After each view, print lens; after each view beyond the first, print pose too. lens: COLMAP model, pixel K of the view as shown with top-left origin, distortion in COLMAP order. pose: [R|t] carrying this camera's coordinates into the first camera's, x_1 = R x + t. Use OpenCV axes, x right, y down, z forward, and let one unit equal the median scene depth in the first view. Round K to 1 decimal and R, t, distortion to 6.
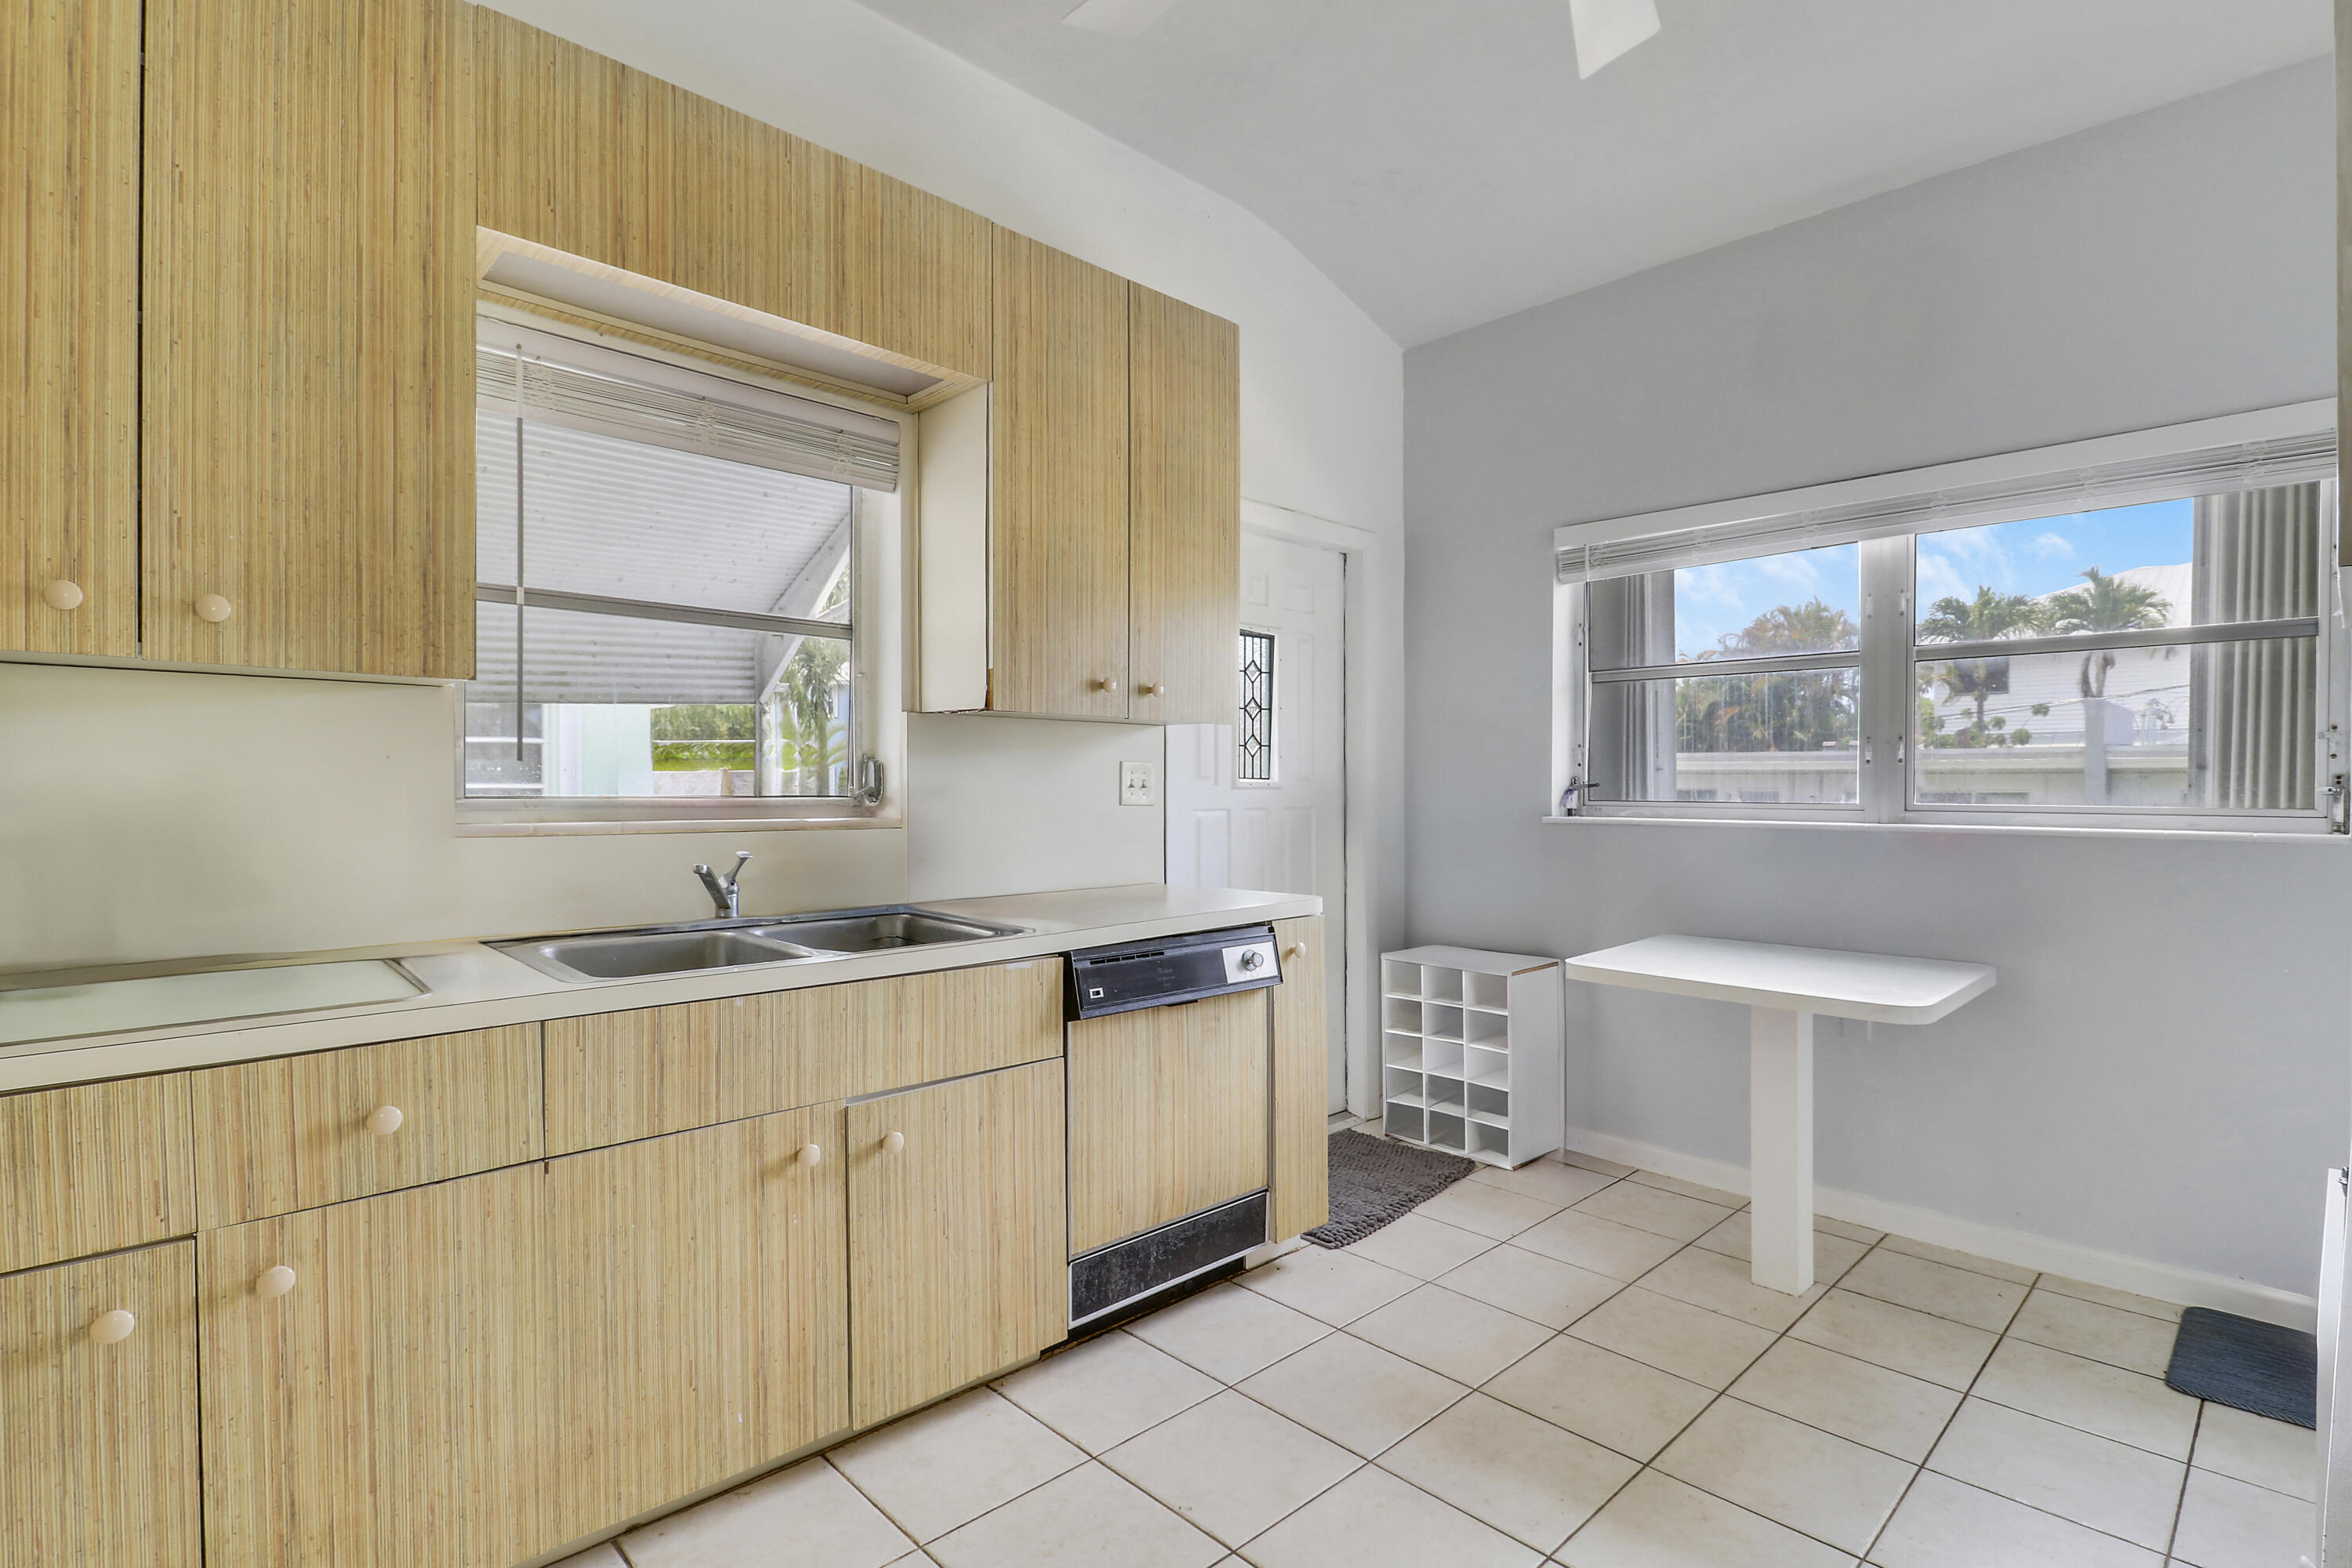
lens RADIAL K [[1073.2, 0, 1190.6], [0, 1073.2, 800.5], [0, 0, 1]] dist [0.001149, -0.005881]
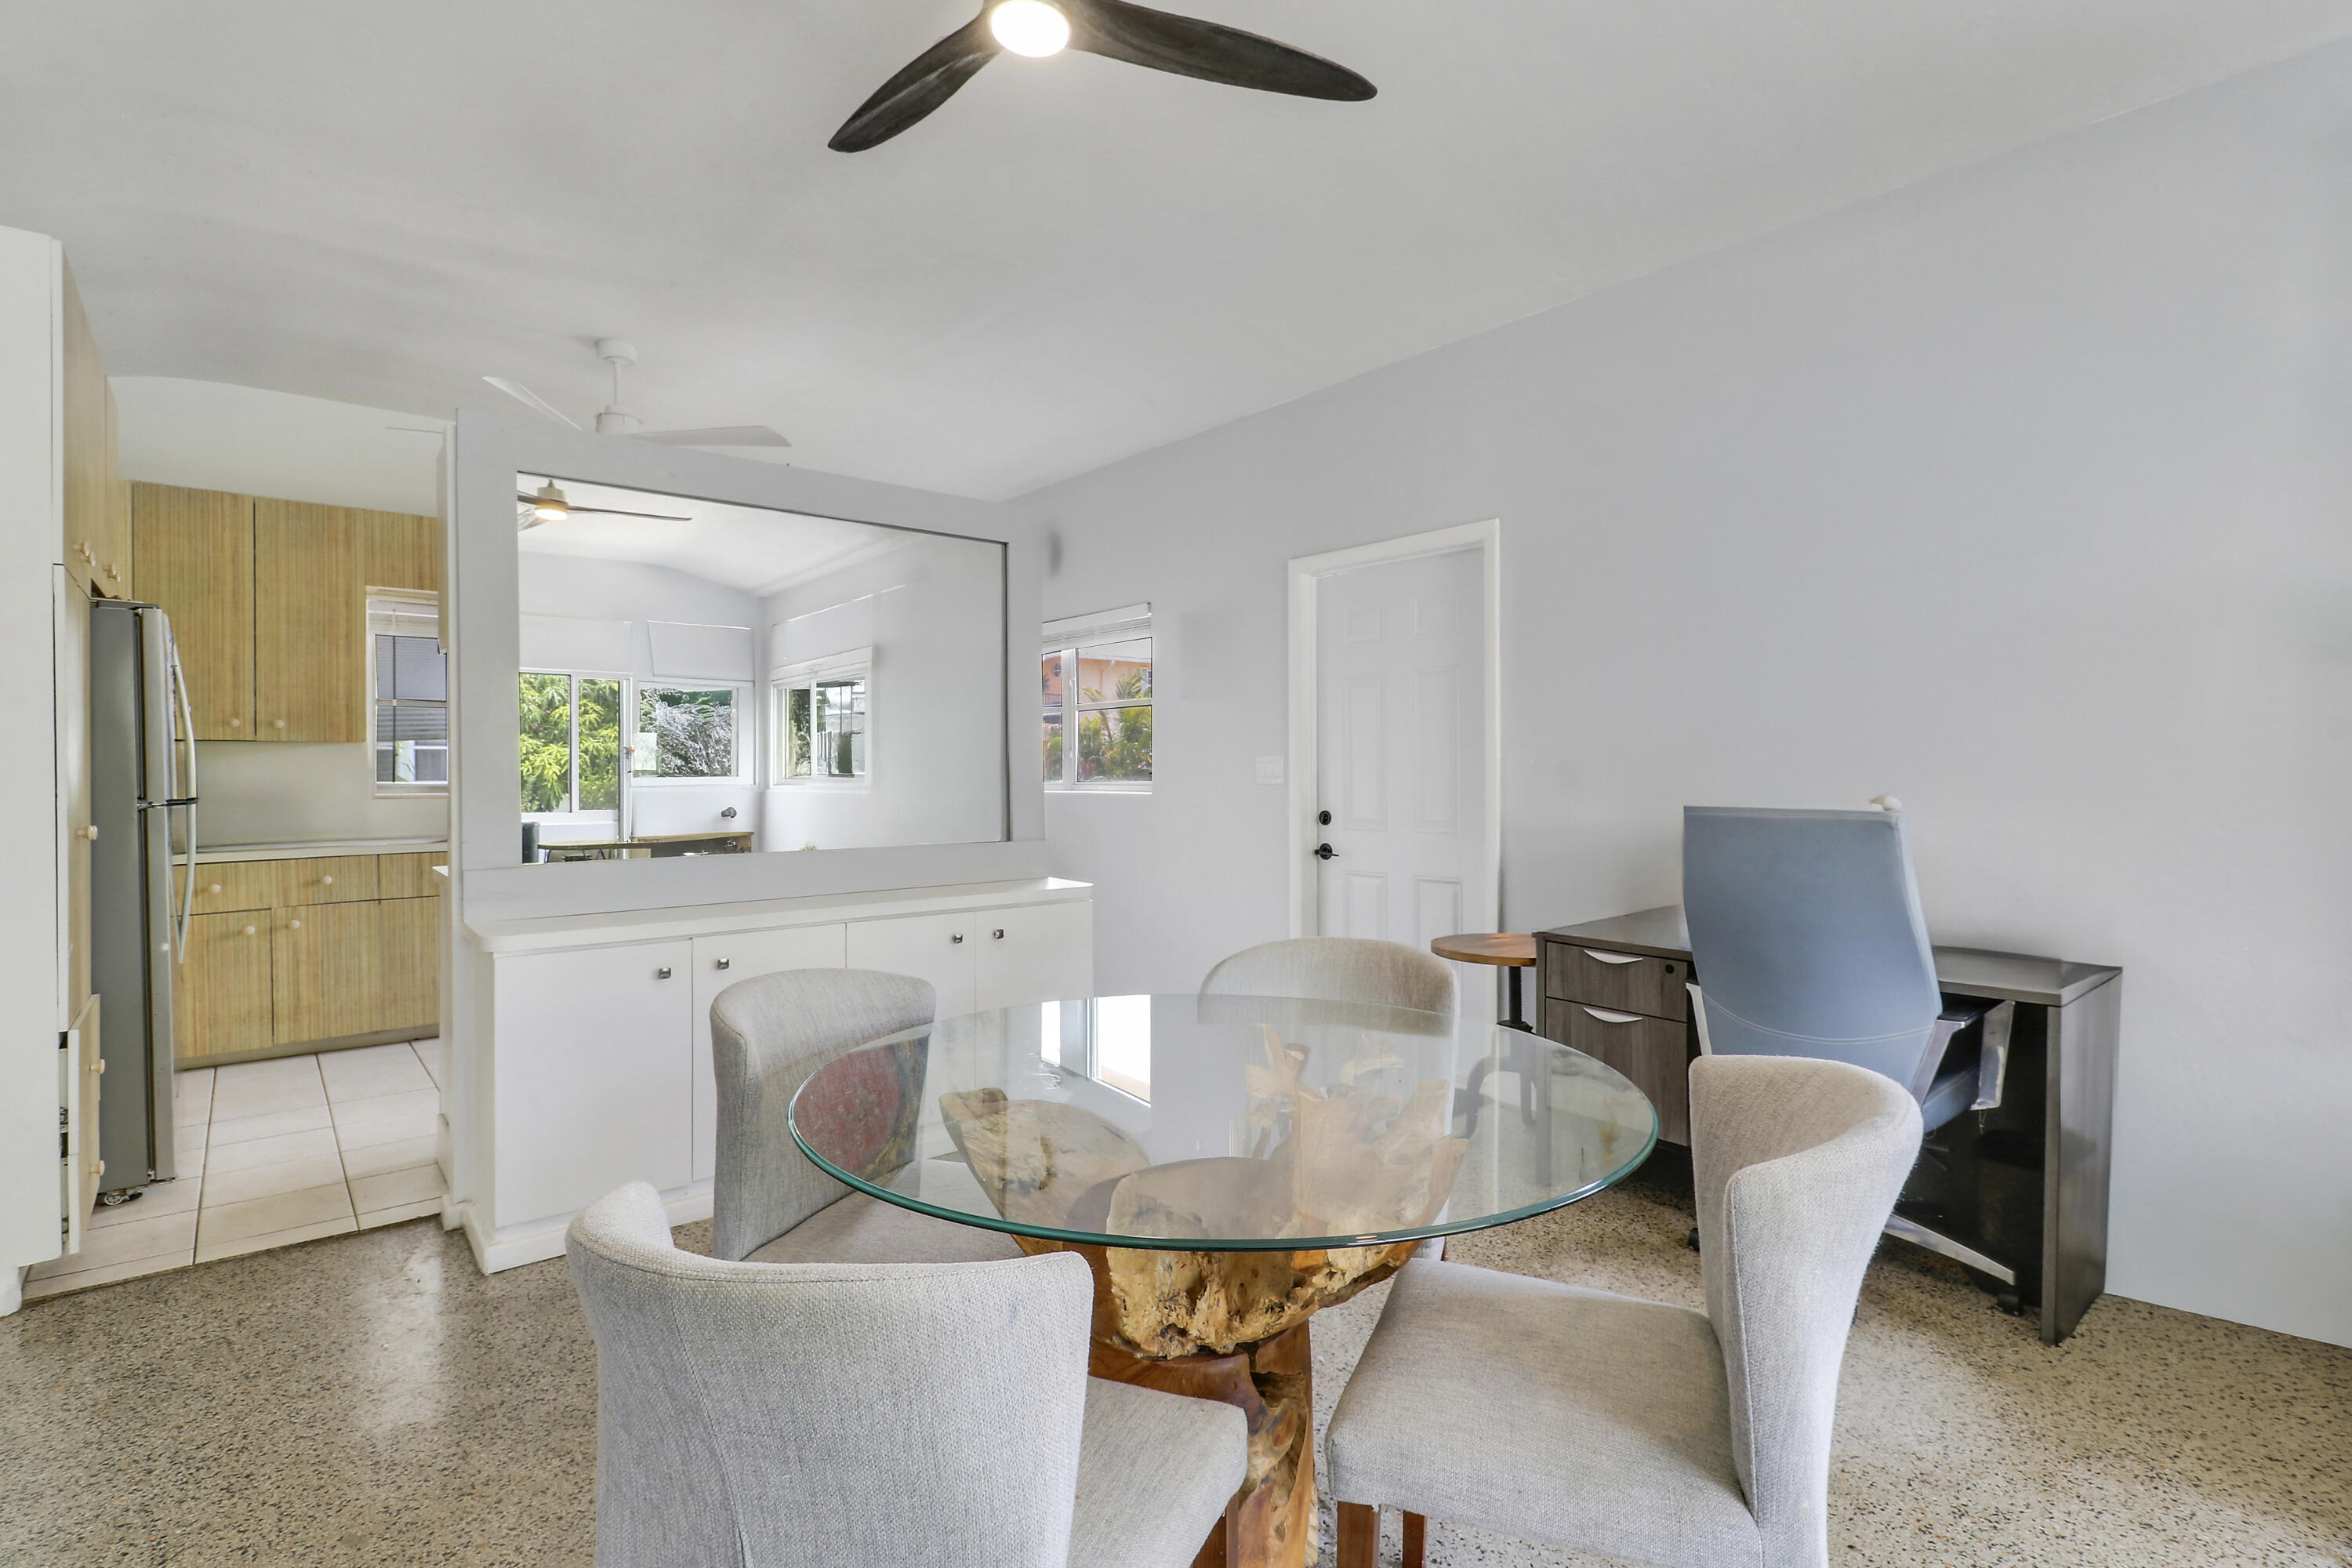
lens RADIAL K [[1085.7, 0, 1179.1], [0, 1085.7, 769.9], [0, 0, 1]] dist [-0.003470, -0.000128]
pose [[0.998070, -0.009995, -0.061289, 1.712641], [0.009297, 0.999889, -0.011661, 0.014472], [0.061398, 0.011068, 0.998052, -1.791633]]
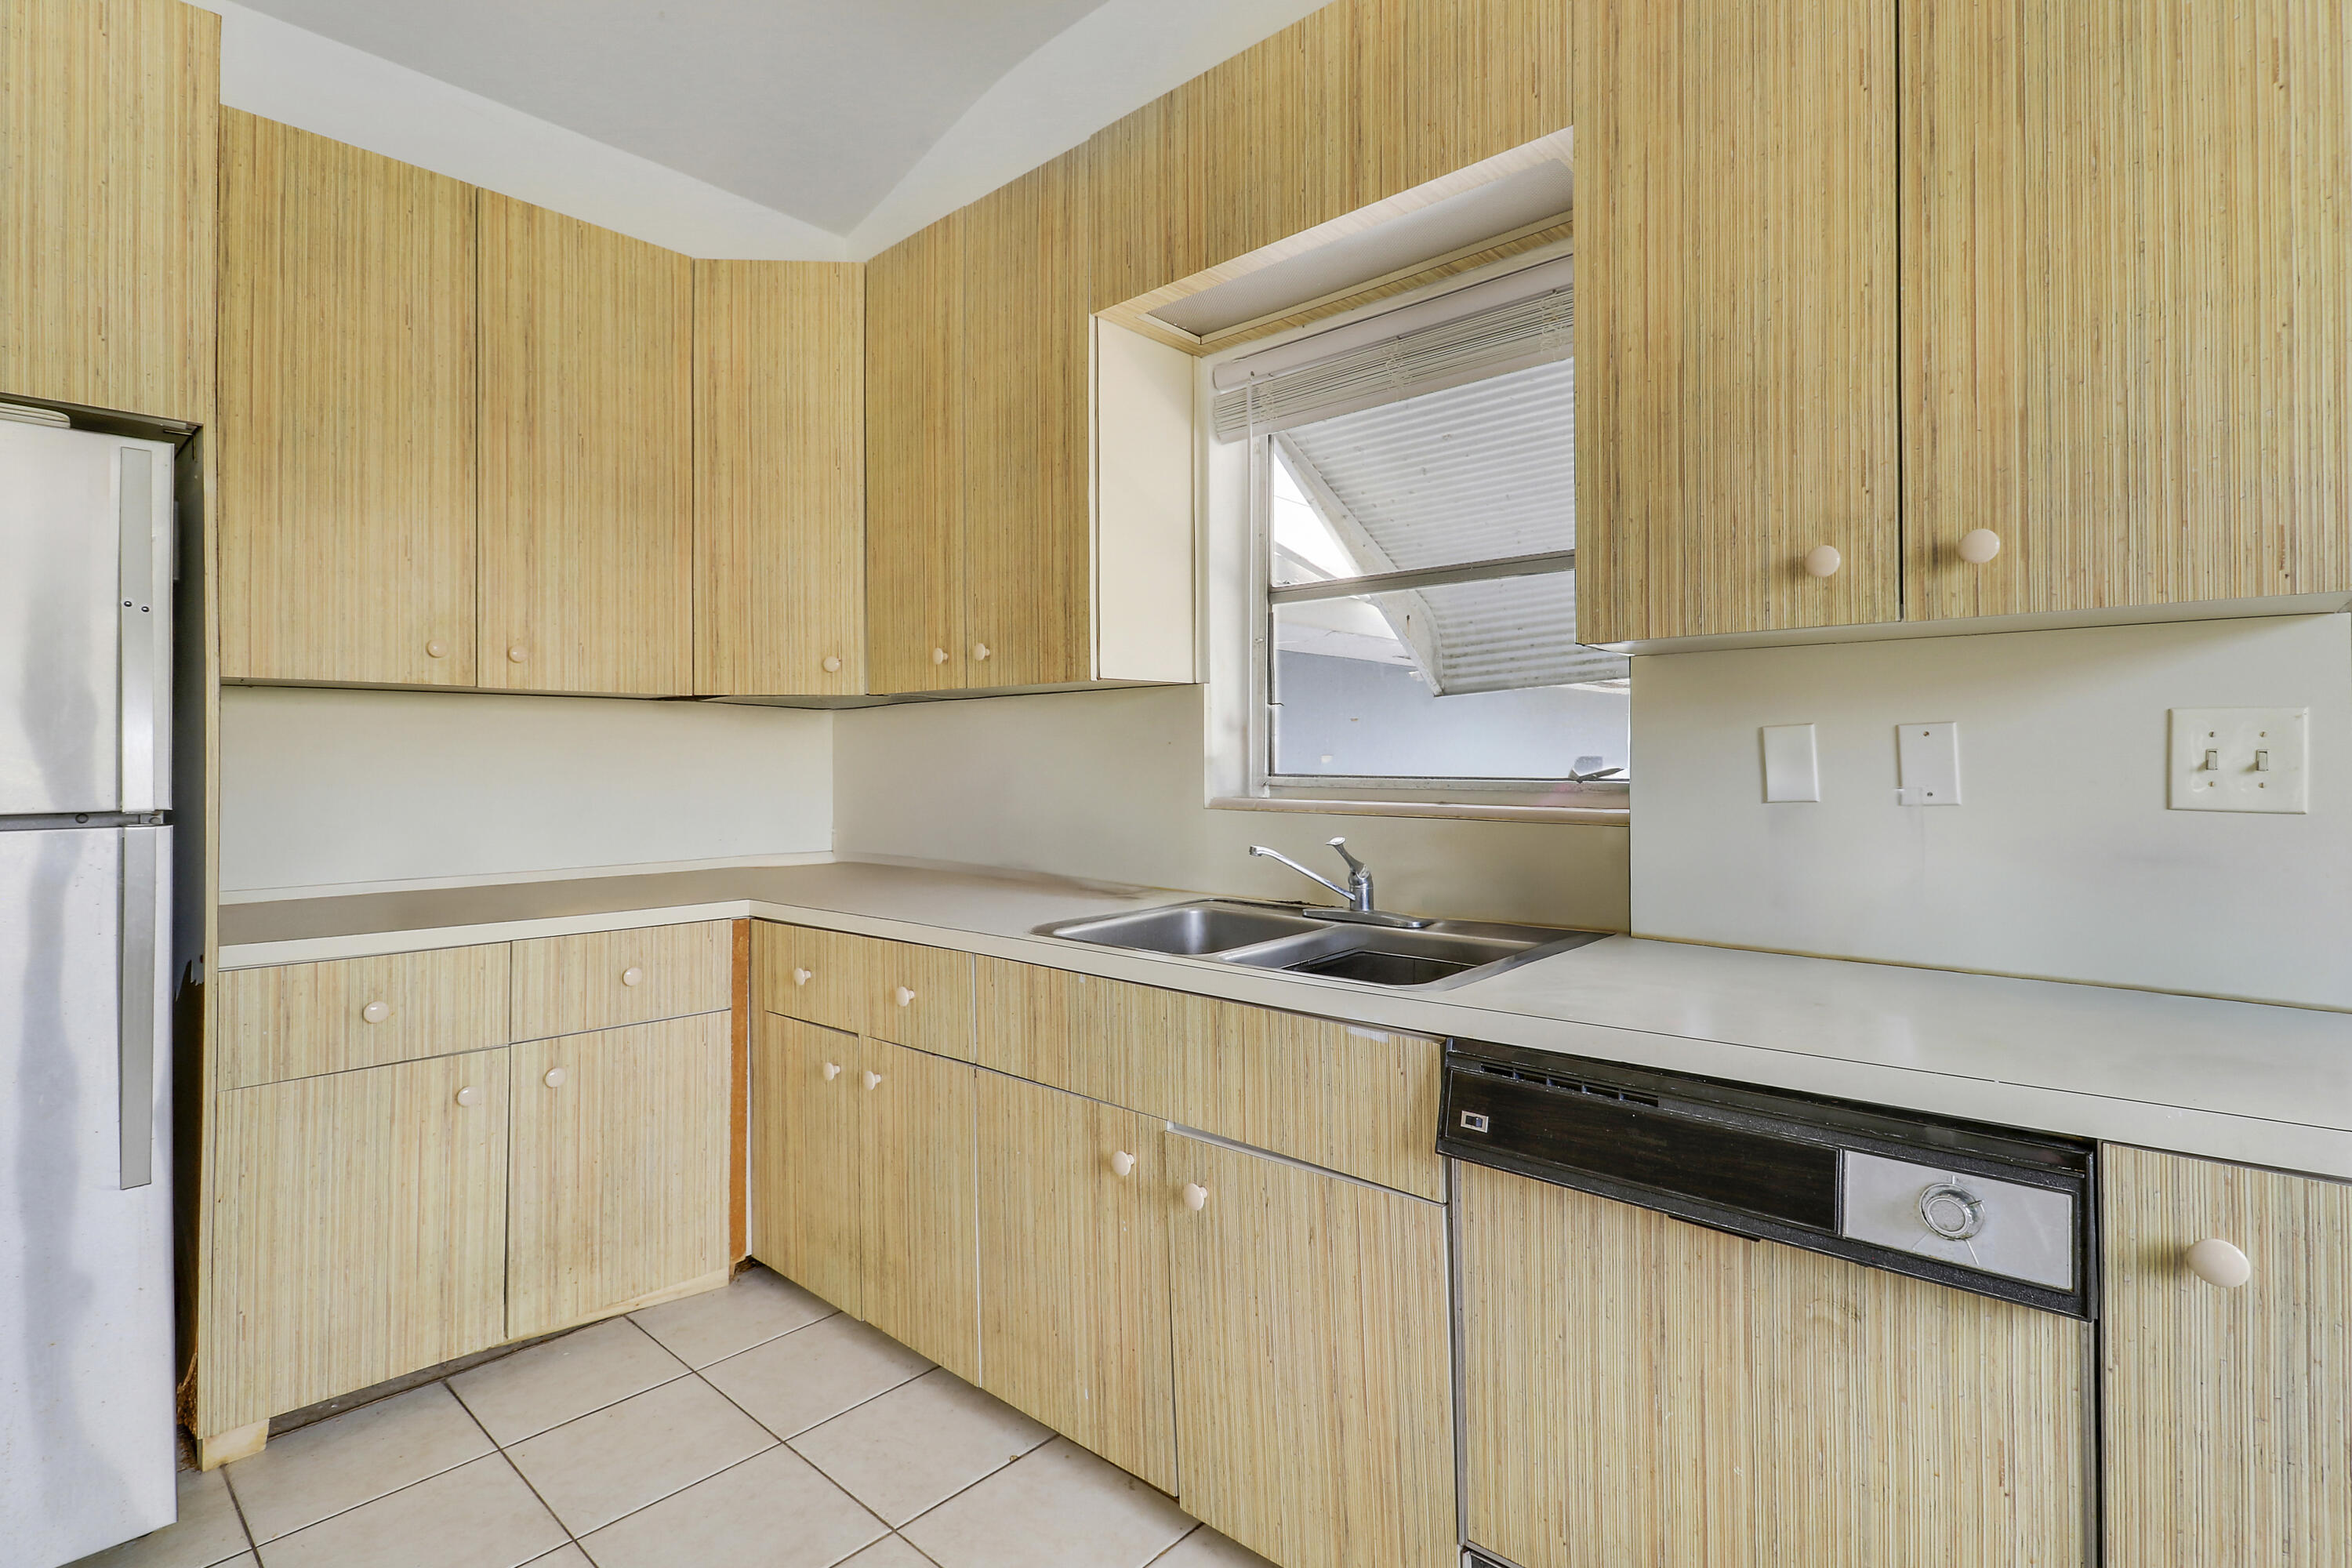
lens RADIAL K [[1079.1, 0, 1151.9], [0, 1079.1, 786.1], [0, 0, 1]] dist [-0.016382, 0.000395]
pose [[0.090688, 0.012762, -0.995798, 0.593542], [-0.012165, 0.999857, 0.011706, -0.006661], [0.995805, 0.011053, 0.090830, 0.973820]]
